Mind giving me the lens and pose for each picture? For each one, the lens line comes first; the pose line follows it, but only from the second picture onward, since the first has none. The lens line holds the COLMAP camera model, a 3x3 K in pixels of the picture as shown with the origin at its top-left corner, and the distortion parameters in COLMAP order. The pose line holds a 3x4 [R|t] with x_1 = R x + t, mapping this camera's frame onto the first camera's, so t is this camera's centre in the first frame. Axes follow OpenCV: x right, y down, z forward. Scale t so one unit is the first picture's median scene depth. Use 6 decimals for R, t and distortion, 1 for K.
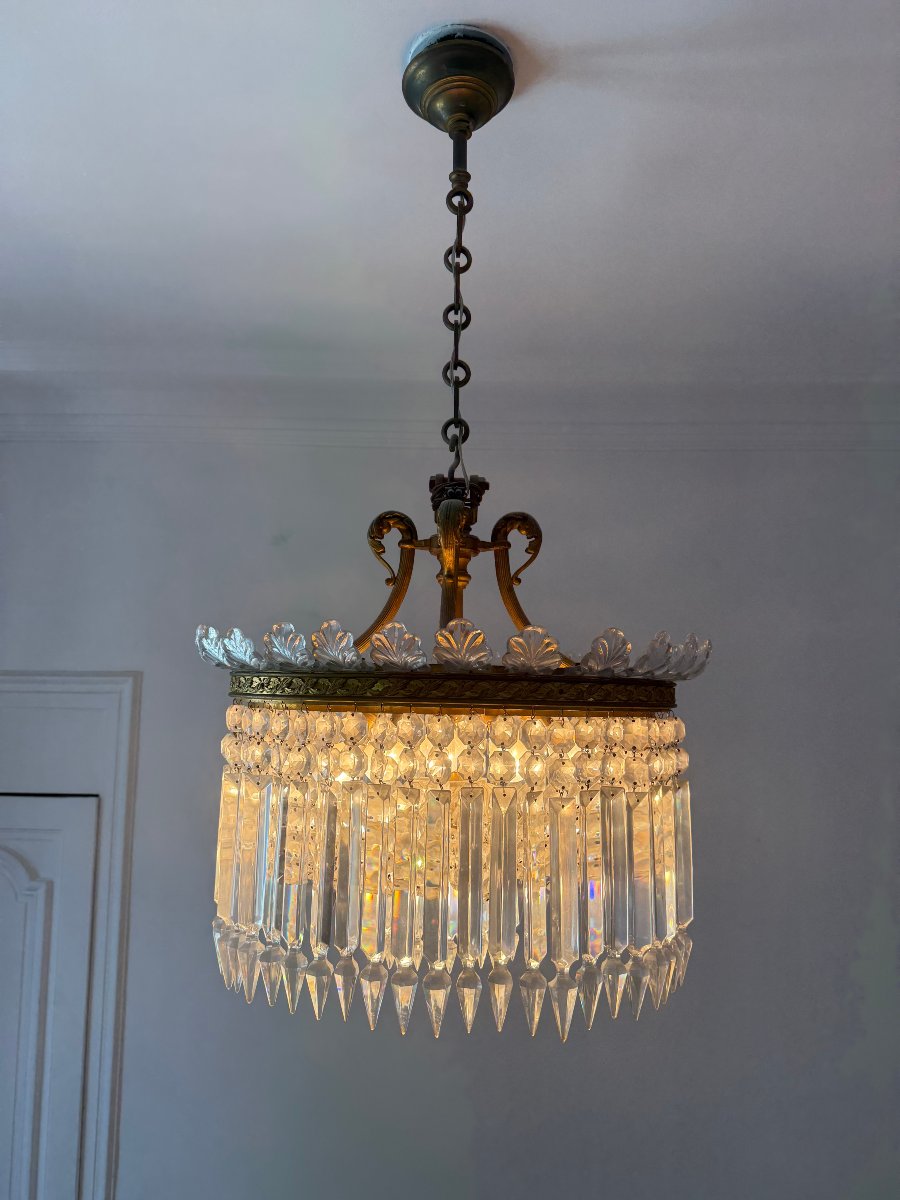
lens RADIAL K [[835.4, 0, 450.0], [0, 835.4, 600.0], [0, 0, 1]] dist [0.098883, -0.189808]
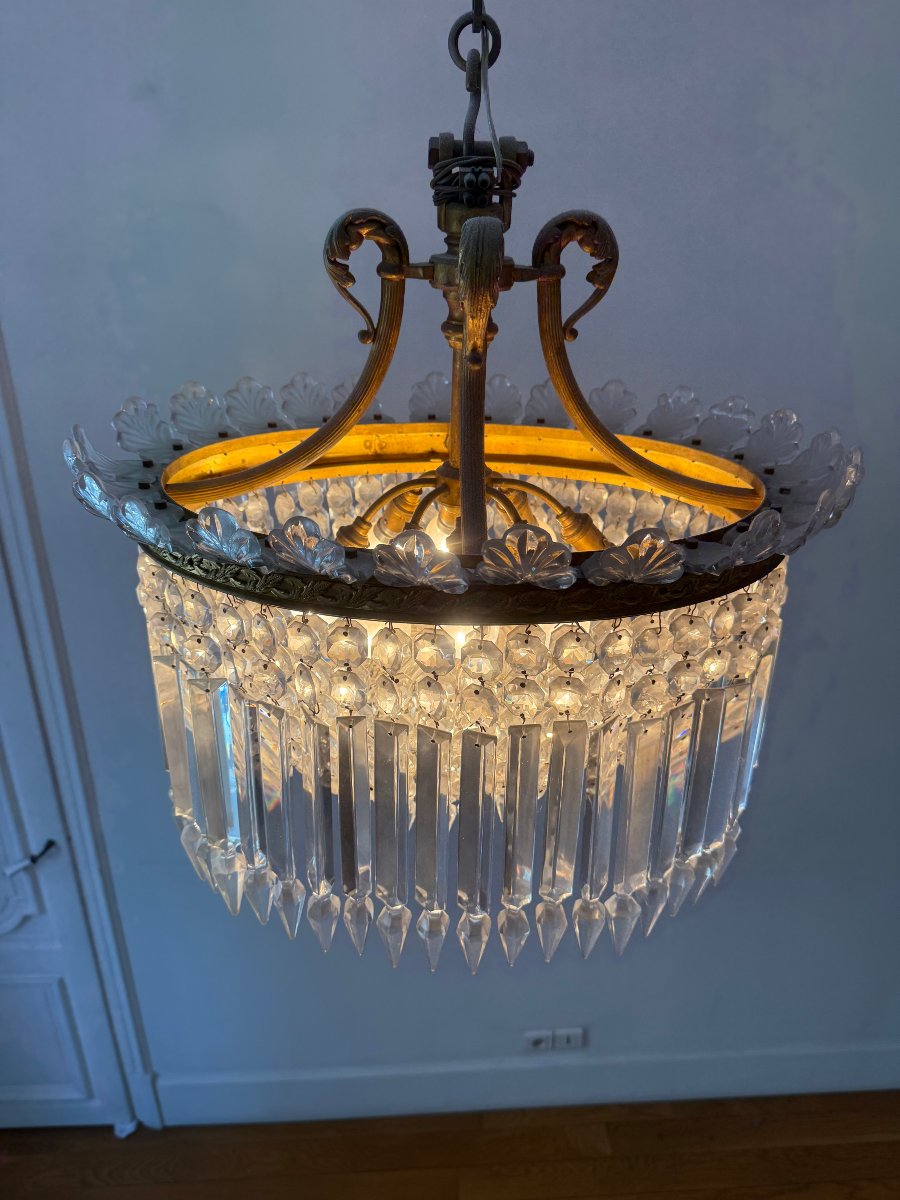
lens RADIAL K [[891.2, 0, 450.0], [0, 891.2, 600.0], [0, 0, 1]] dist [0.001961, -0.004728]
pose [[0.995107, -0.043852, 0.088538, -0.076565], [-0.009675, 0.848554, 0.529020, -0.203217], [-0.098327, -0.527289, 0.843978, 0.340322]]
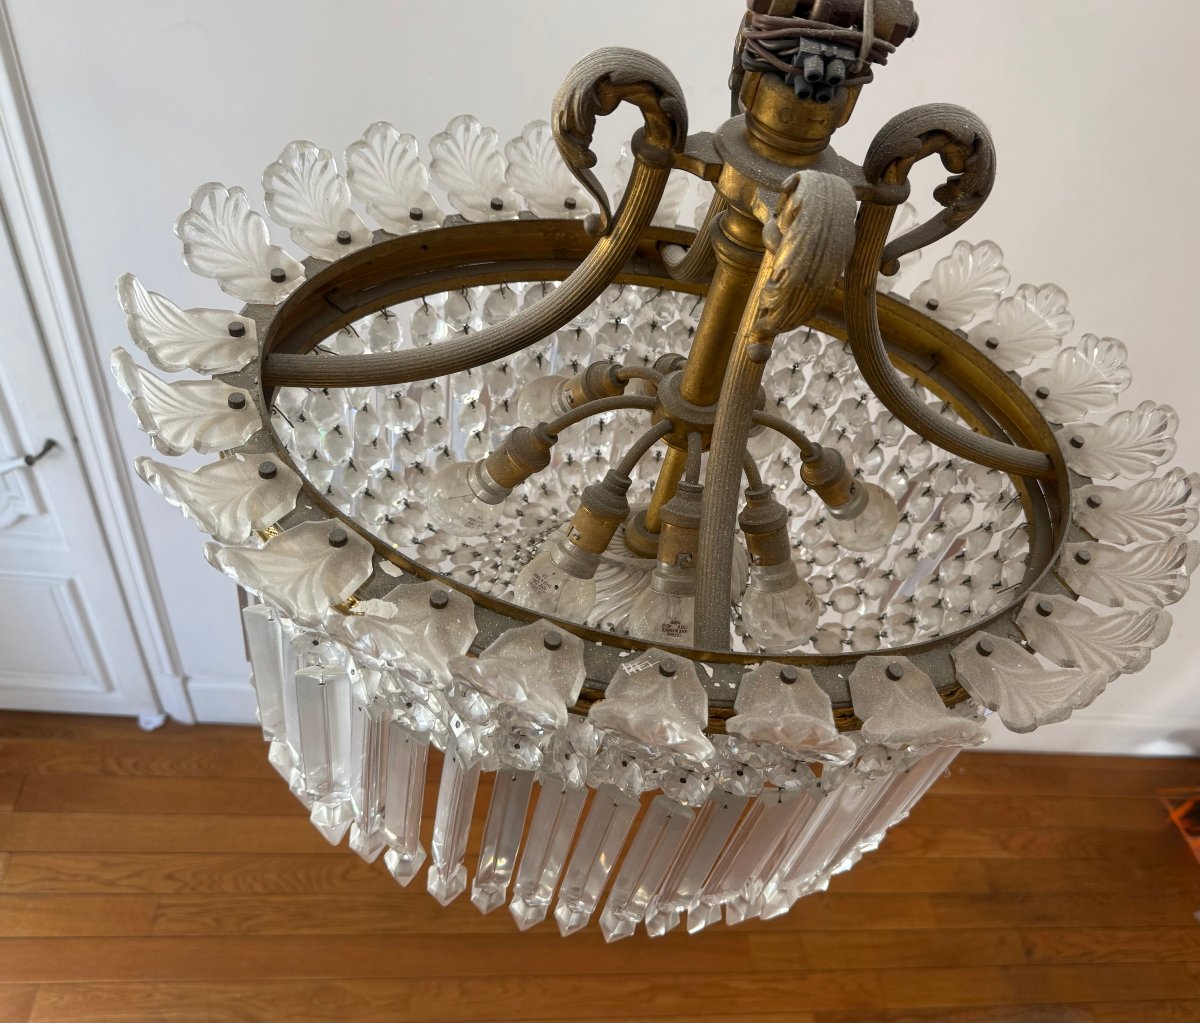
lens RADIAL K [[1028.6, 0, 674.0], [0, 1028.6, 479.1], [0, 0, 1]] dist [-0.001357, 0.008596]
pose [[0.971389, 0.048080, 0.232577, -0.143534], [-0.219994, 0.551121, 0.804902, -0.359046], [-0.089478, -0.833039, 0.545931, 0.623258]]
